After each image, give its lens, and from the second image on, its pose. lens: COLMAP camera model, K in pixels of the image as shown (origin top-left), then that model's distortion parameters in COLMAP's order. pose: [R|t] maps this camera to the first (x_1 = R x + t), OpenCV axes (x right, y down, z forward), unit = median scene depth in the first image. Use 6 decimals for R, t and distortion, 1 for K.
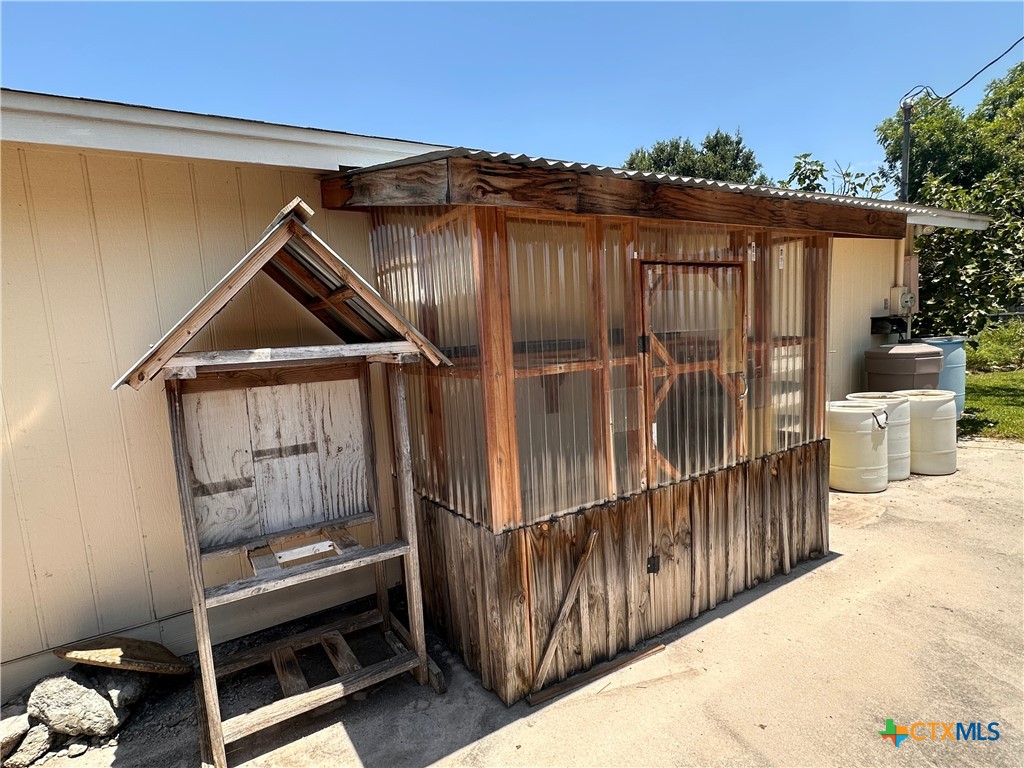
lens RADIAL K [[515.8, 0, 513.6], [0, 515.8, 384.0], [0, 0, 1]] dist [0.005849, 0.000795]
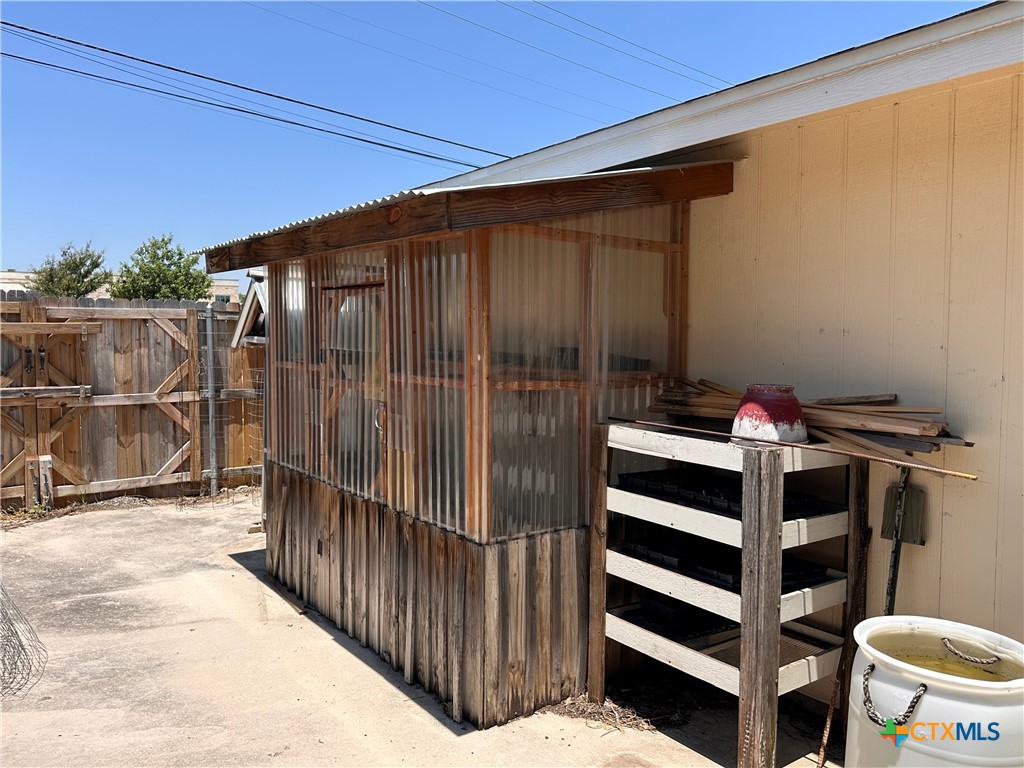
lens RADIAL K [[770.2, 0, 513.4], [0, 770.2, 380.8], [0, 0, 1]] dist [0.045436, 0.000215]
pose [[0.095489, 0.119344, -0.988250, 1.964541], [-0.131787, 0.985564, 0.106286, -0.256600], [0.986668, 0.120089, 0.109839, 1.186363]]
